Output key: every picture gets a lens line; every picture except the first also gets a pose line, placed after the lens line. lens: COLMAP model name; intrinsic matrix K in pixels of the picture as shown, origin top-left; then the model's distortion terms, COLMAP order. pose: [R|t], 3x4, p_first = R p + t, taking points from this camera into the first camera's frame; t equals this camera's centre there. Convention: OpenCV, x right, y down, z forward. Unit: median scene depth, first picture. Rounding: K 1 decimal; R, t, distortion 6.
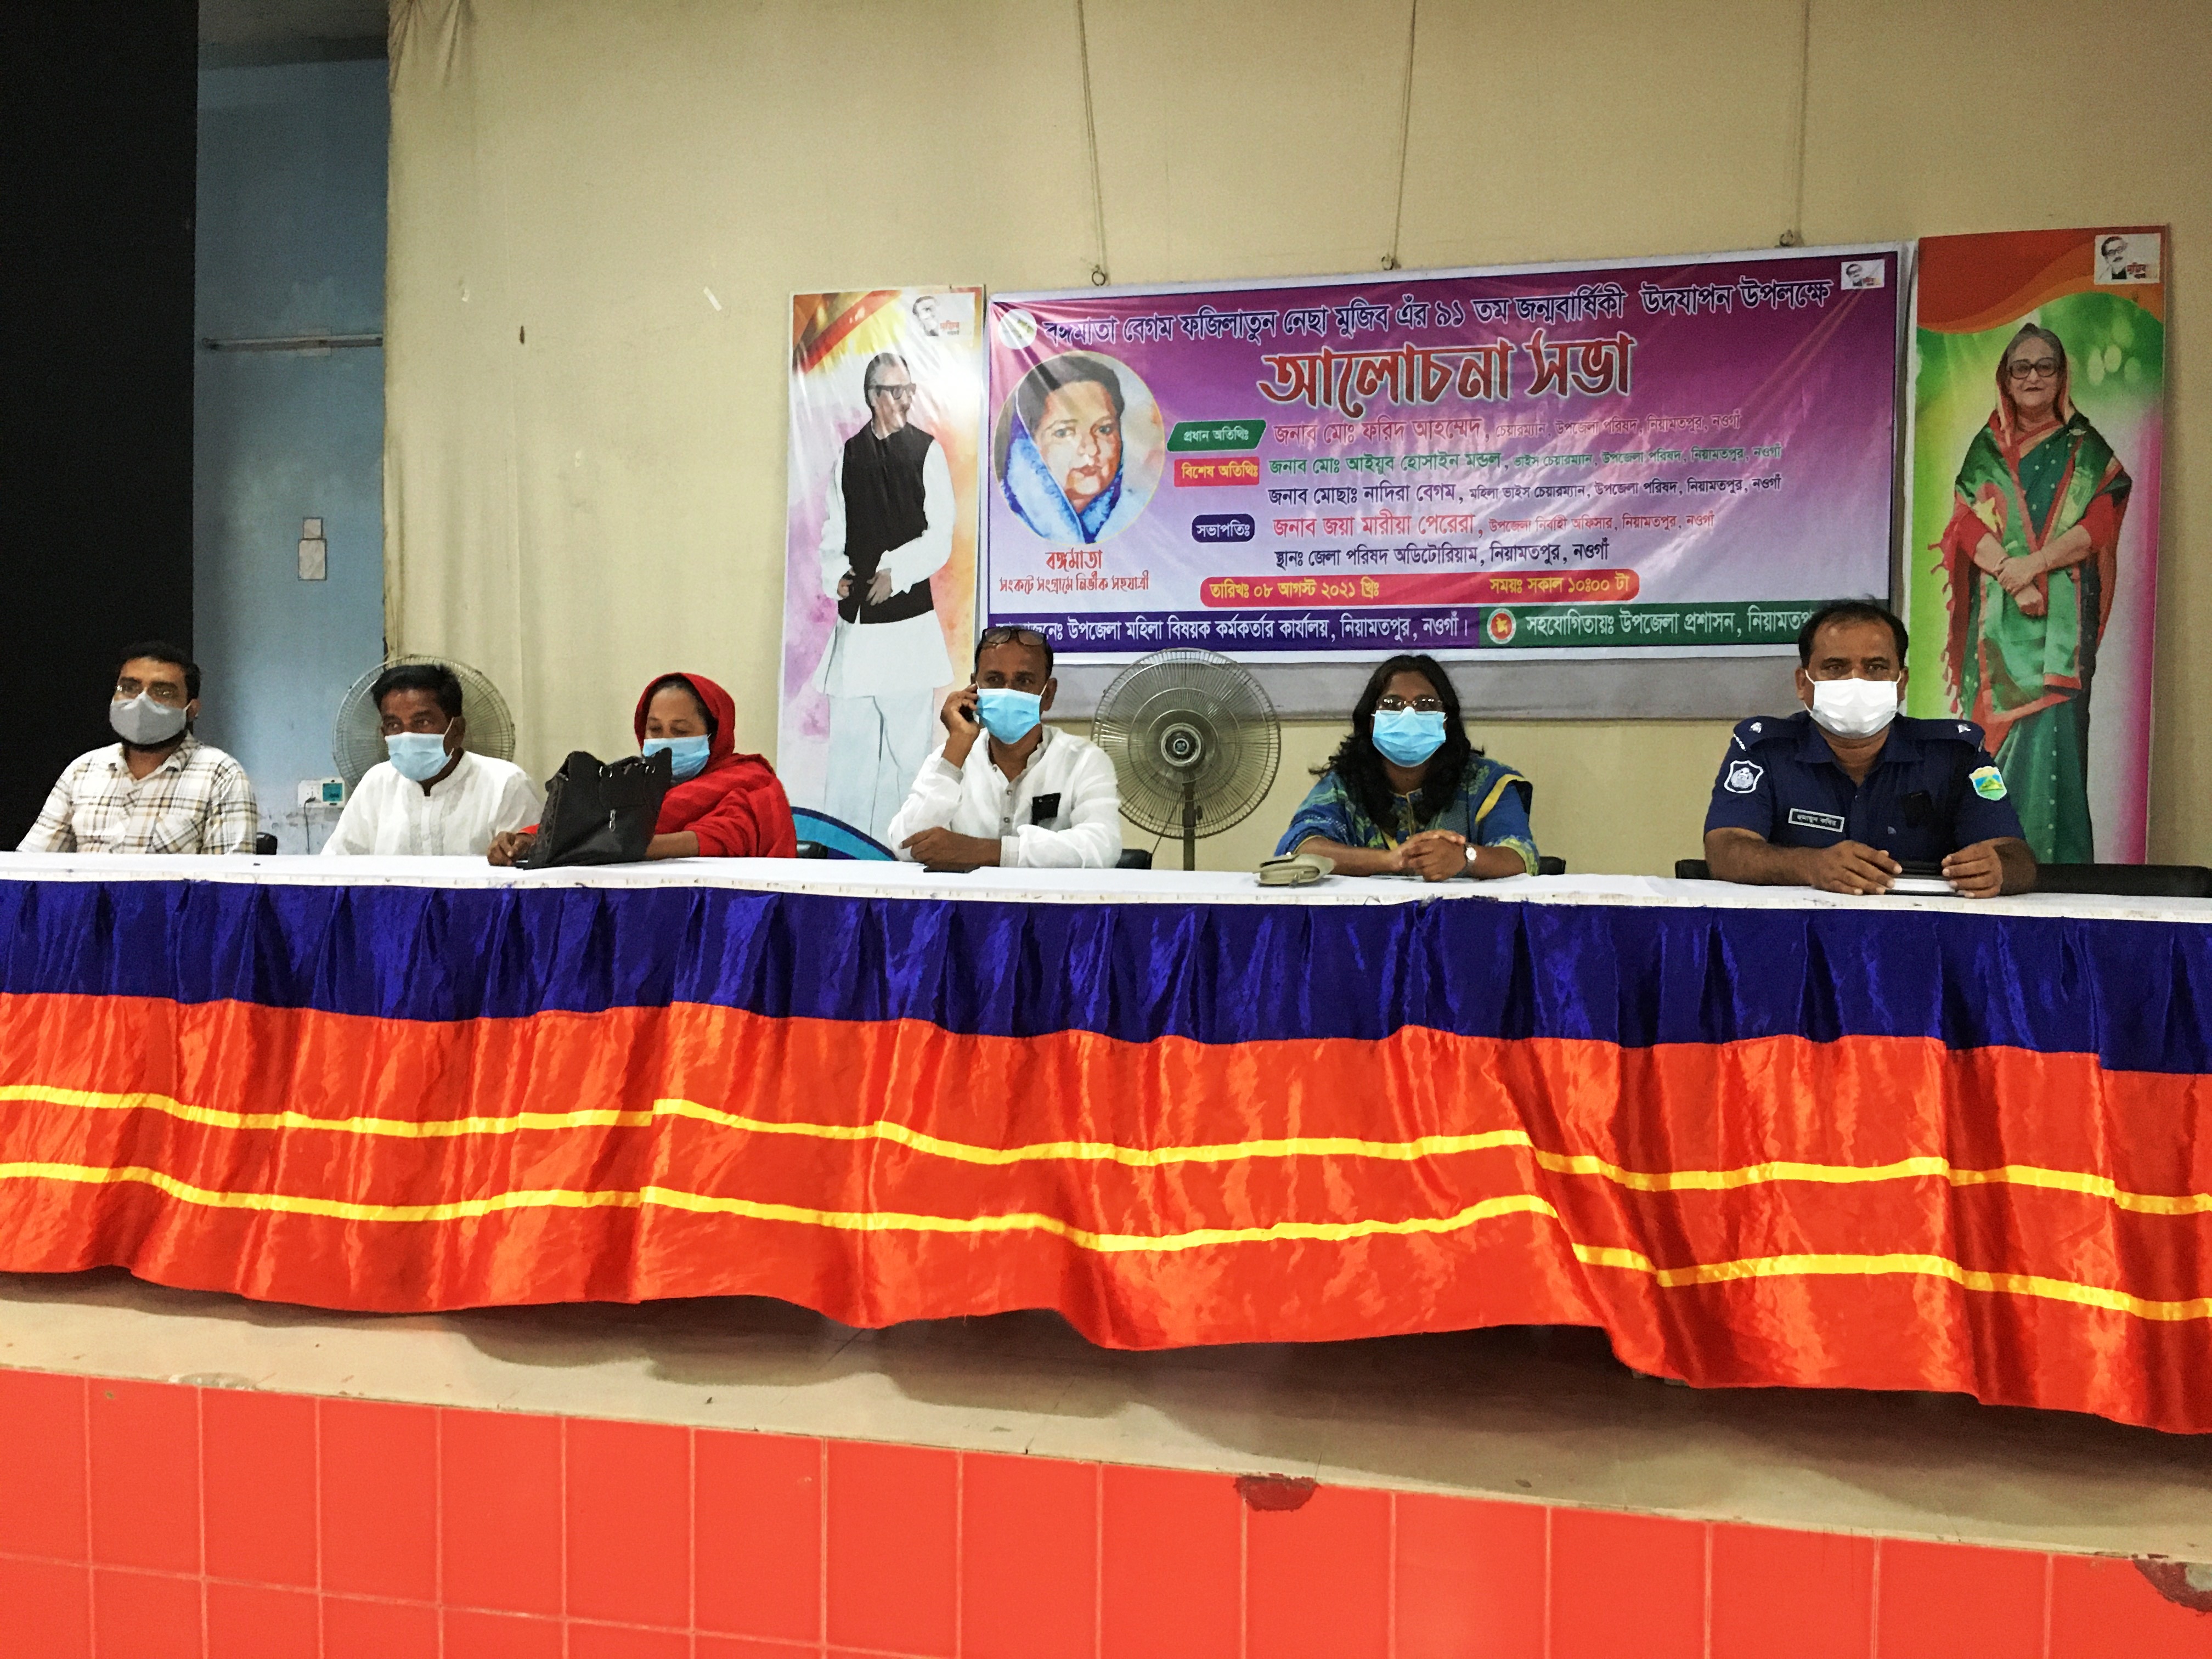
lens RADIAL K [[1857.5, 0, 1088.7], [0, 1857.5, 808.7], [0, 0, 1]] dist [0.082869, -0.099271]
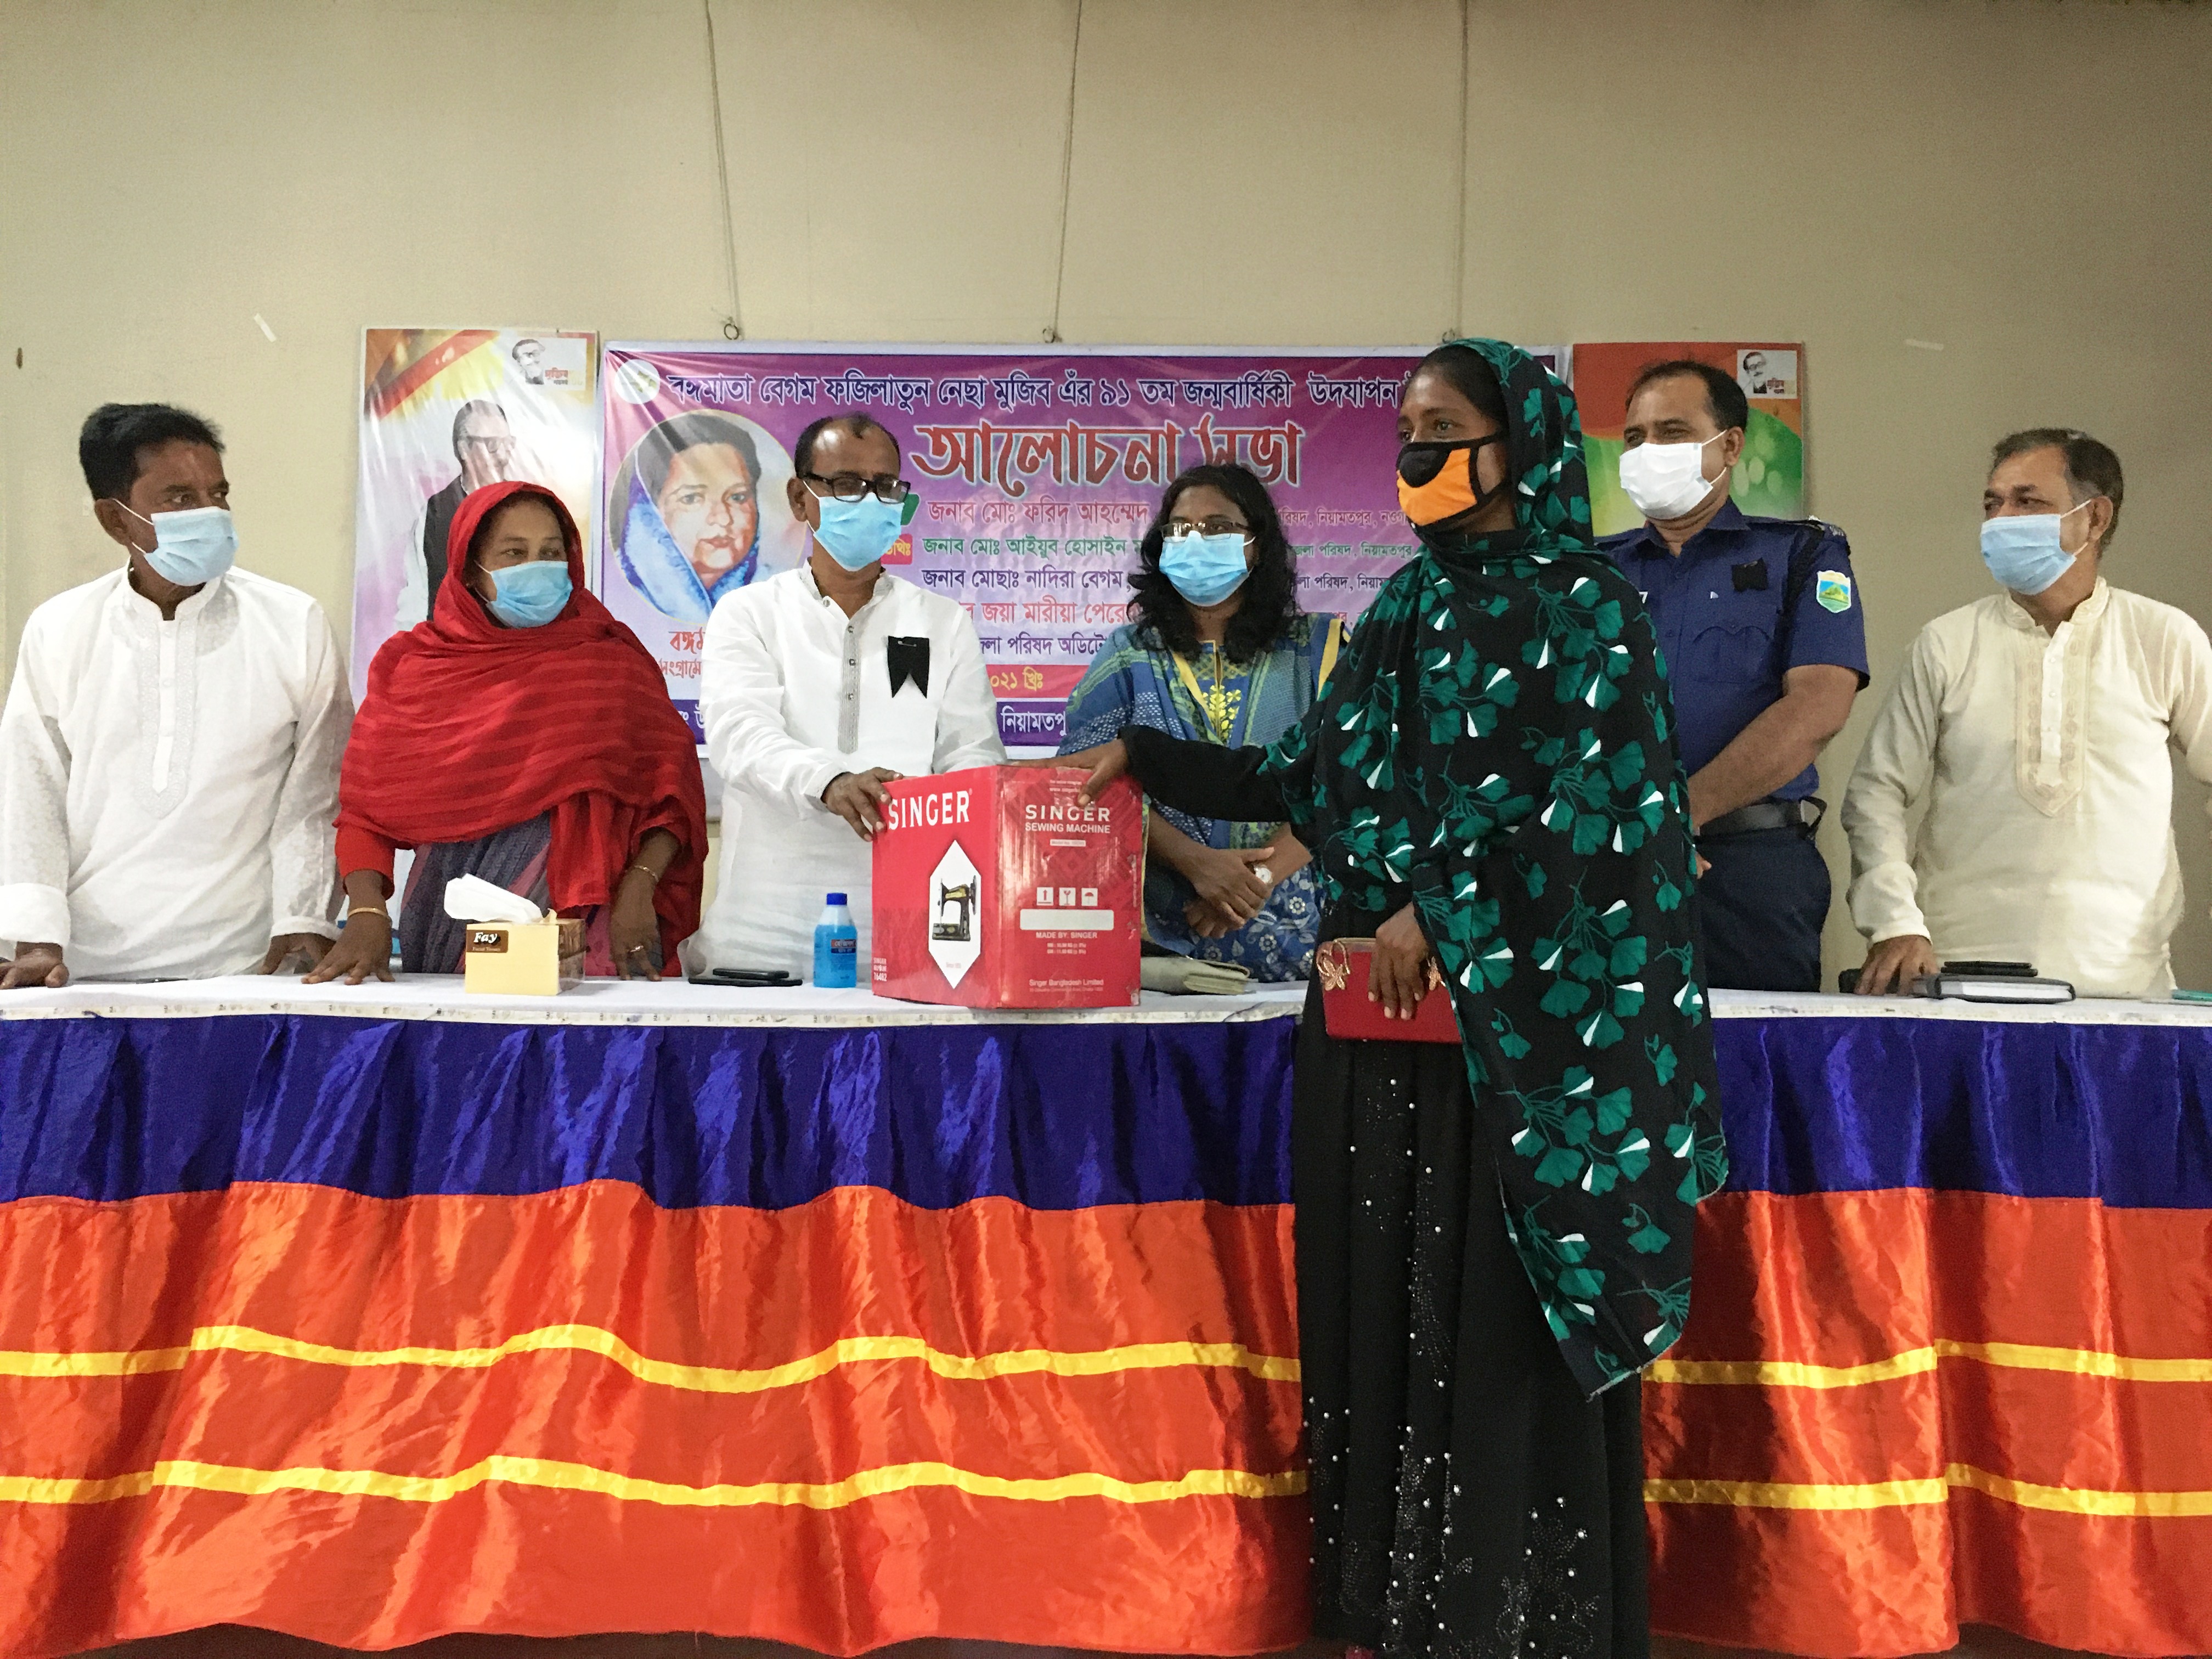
lens RADIAL K [[1857.5, 0, 1083.7], [0, 1857.5, 817.4], [0, 0, 1]] dist [0.082869, -0.099271]
pose [[0.974614, 0.007821, 0.223757, -0.031283], [0.005829, 0.998165, -0.060277, 0.005543], [-0.223818, 0.060051, 0.972779, 0.106212]]
